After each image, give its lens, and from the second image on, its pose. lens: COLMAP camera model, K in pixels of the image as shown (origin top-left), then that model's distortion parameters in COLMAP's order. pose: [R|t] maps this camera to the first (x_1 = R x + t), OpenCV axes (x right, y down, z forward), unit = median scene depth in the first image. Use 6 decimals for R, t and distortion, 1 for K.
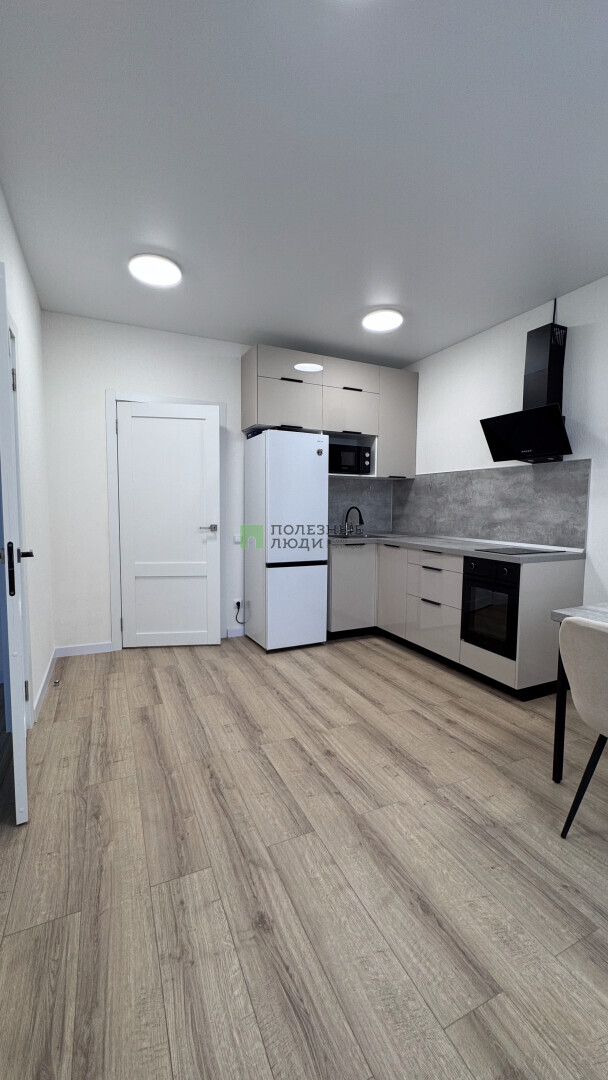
lens RADIAL K [[429.9, 0, 303.3], [0, 429.9, 537.2], [0, 0, 1]] dist [-0.002808, 0.000588]
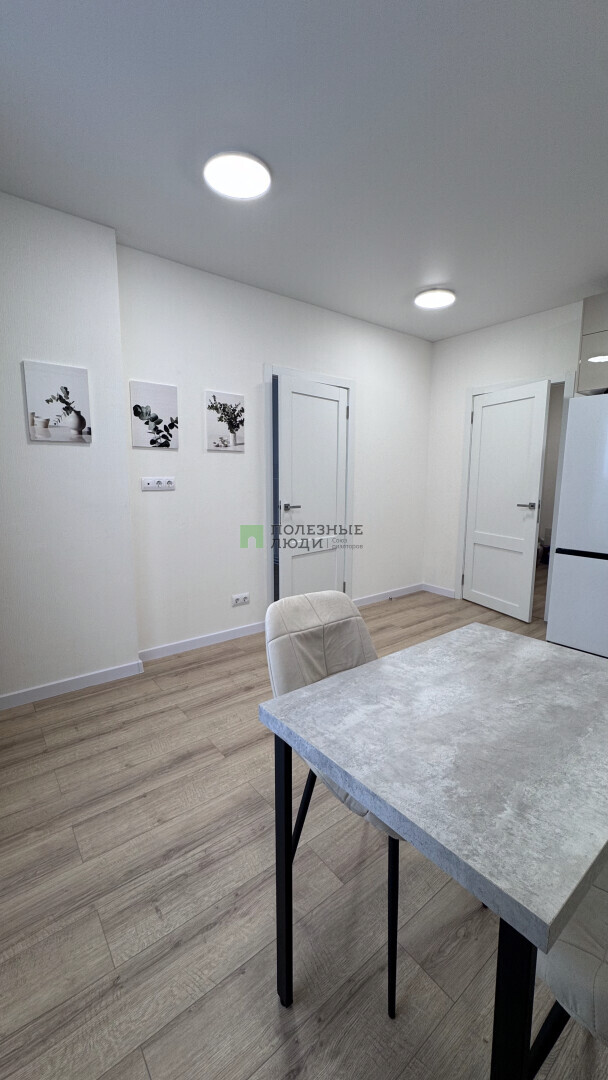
lens RADIAL K [[429.9, 0, 301.8], [0, 429.9, 540.3], [0, 0, 1]] dist [-0.002808, 0.000588]
pose [[0.226550, 0.136619, -0.964370, 0.801700], [-0.070233, 0.989828, 0.123727, -0.035696], [0.971464, 0.039700, 0.233841, 0.316536]]
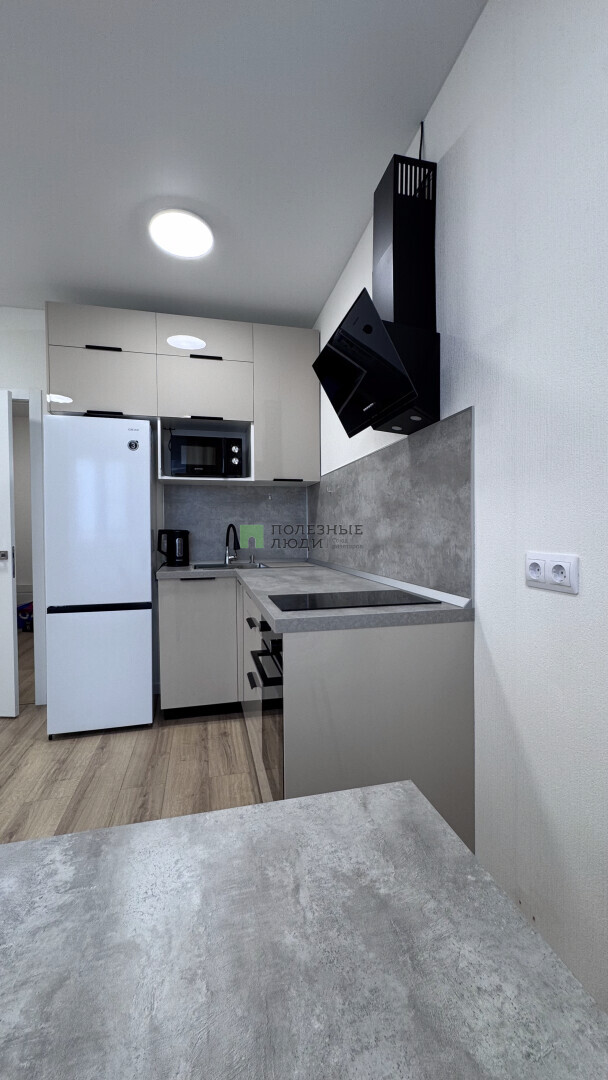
lens RADIAL K [[429.9, 0, 301.5], [0, 429.9, 537.5], [0, 0, 1]] dist [-0.002808, 0.000588]
pose [[0.978759, -0.012666, -0.204625, 0.549679], [0.000992, 0.998371, -0.057052, -0.012608], [0.205014, 0.055637, 0.977176, 0.484959]]
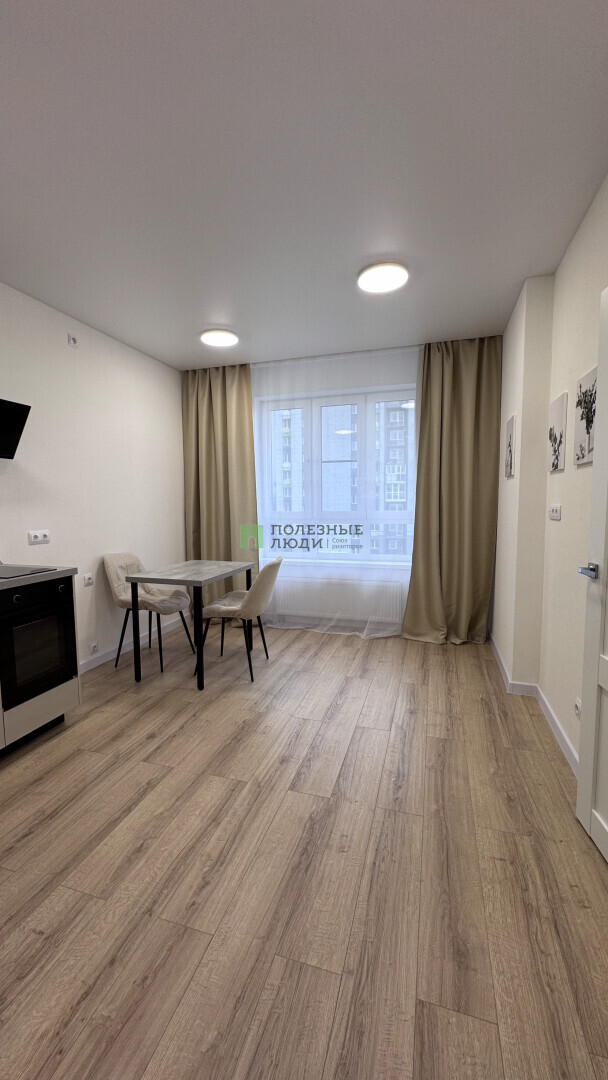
lens RADIAL K [[429.9, 0, 303.9], [0, 429.9, 538.2], [0, 0, 1]] dist [-0.002808, 0.000588]
pose [[-0.746472, -0.057898, 0.662893, -0.449963], [0.050371, 0.988432, 0.143053, -0.115180], [-0.663507, 0.140176, -0.734921, 1.194562]]
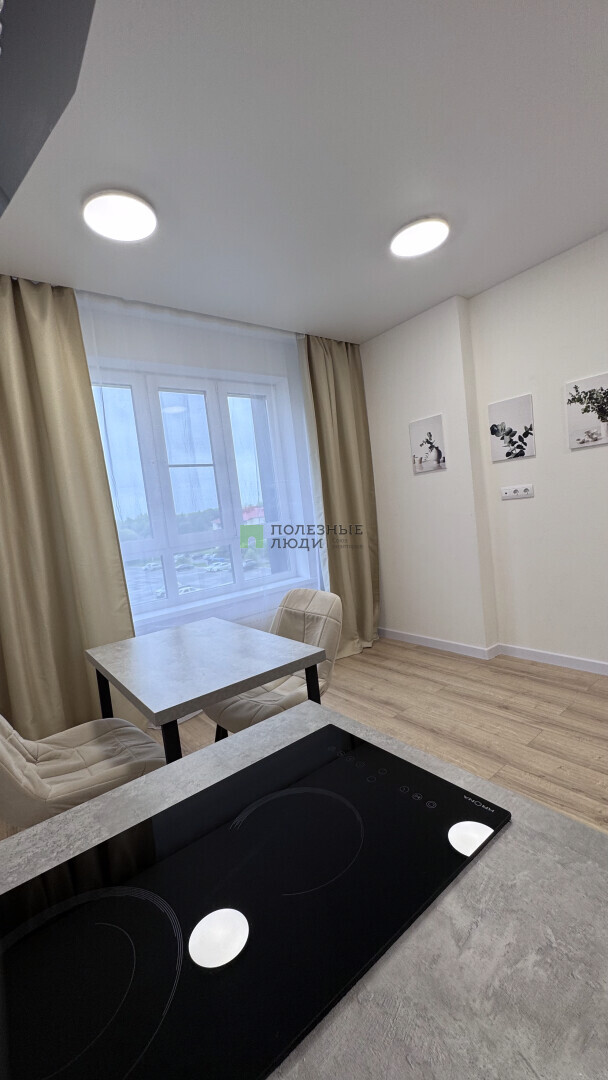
lens RADIAL K [[429.9, 0, 302.1], [0, 429.9, 538.4], [0, 0, 1]] dist [-0.002808, 0.000588]
pose [[-0.968709, 0.119560, -0.217505, 0.494892], [0.090916, 0.986353, 0.137269, -0.099187], [0.230948, 0.113199, -0.966359, 1.124664]]
